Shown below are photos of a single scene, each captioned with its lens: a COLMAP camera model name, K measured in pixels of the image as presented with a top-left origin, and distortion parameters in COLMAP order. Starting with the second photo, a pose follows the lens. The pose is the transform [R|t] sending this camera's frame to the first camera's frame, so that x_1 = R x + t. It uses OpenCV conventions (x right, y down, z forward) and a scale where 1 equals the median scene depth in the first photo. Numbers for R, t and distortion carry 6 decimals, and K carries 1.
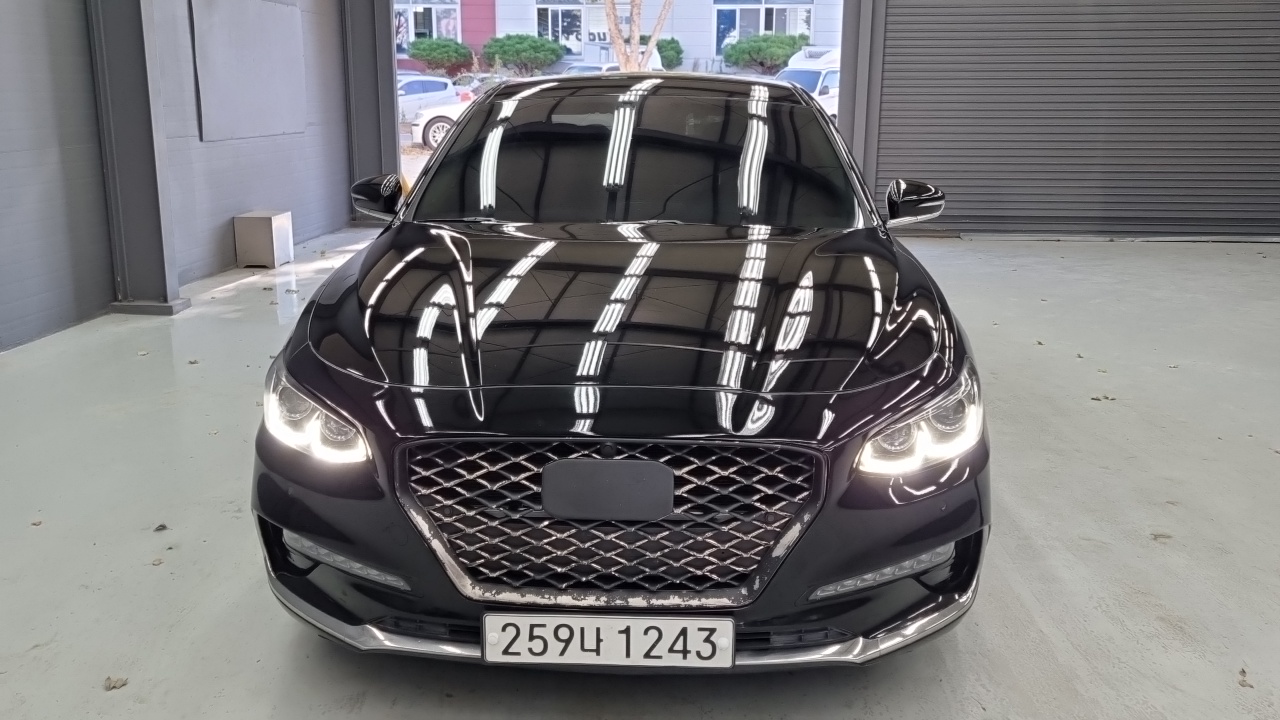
lens RADIAL K [[1013.7, 0, 667.8], [0, 1013.7, 332.0], [0, 0, 1]] dist [0.030707, -0.000052]
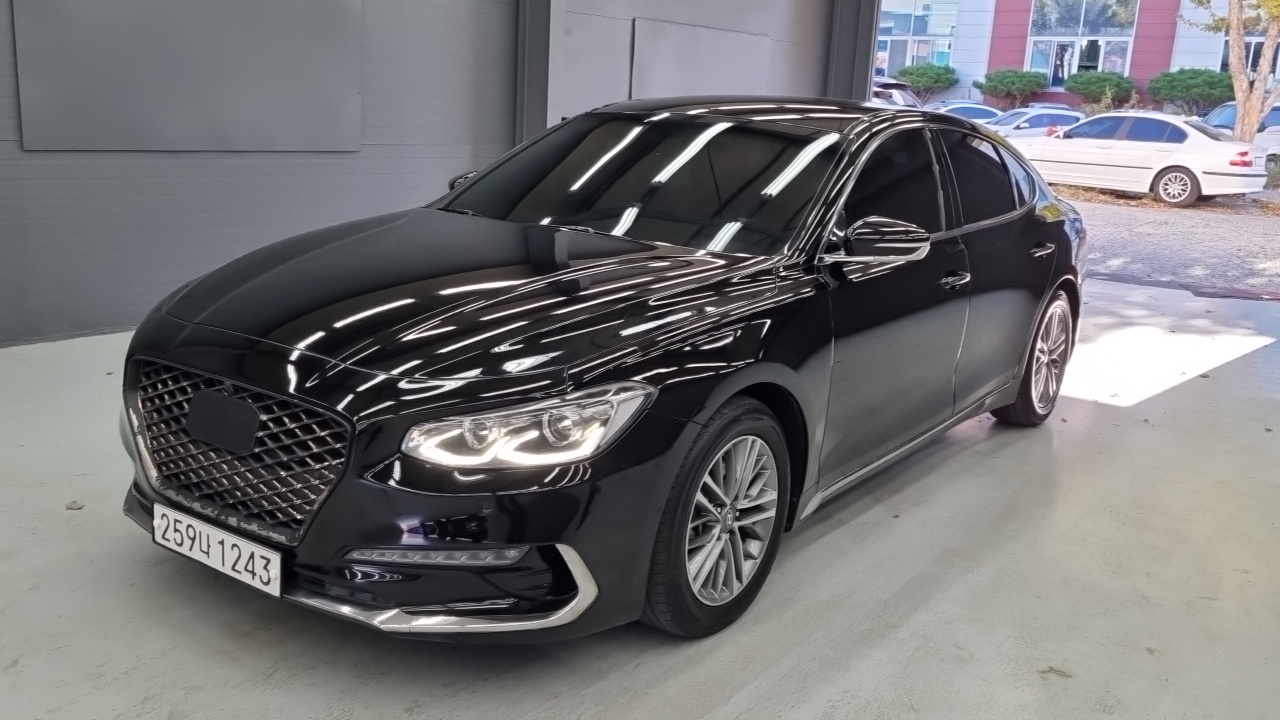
lens RADIAL K [[1013.7, 0, 667.8], [0, 1013.7, 332.0], [0, 0, 1]] dist [0.030707, -0.000052]
pose [[0.859564, 0.148466, -0.488985, 0.950602], [-0.162538, 0.986605, 0.013835, -0.049519], [0.484490, 0.067587, 0.872182, 0.195838]]
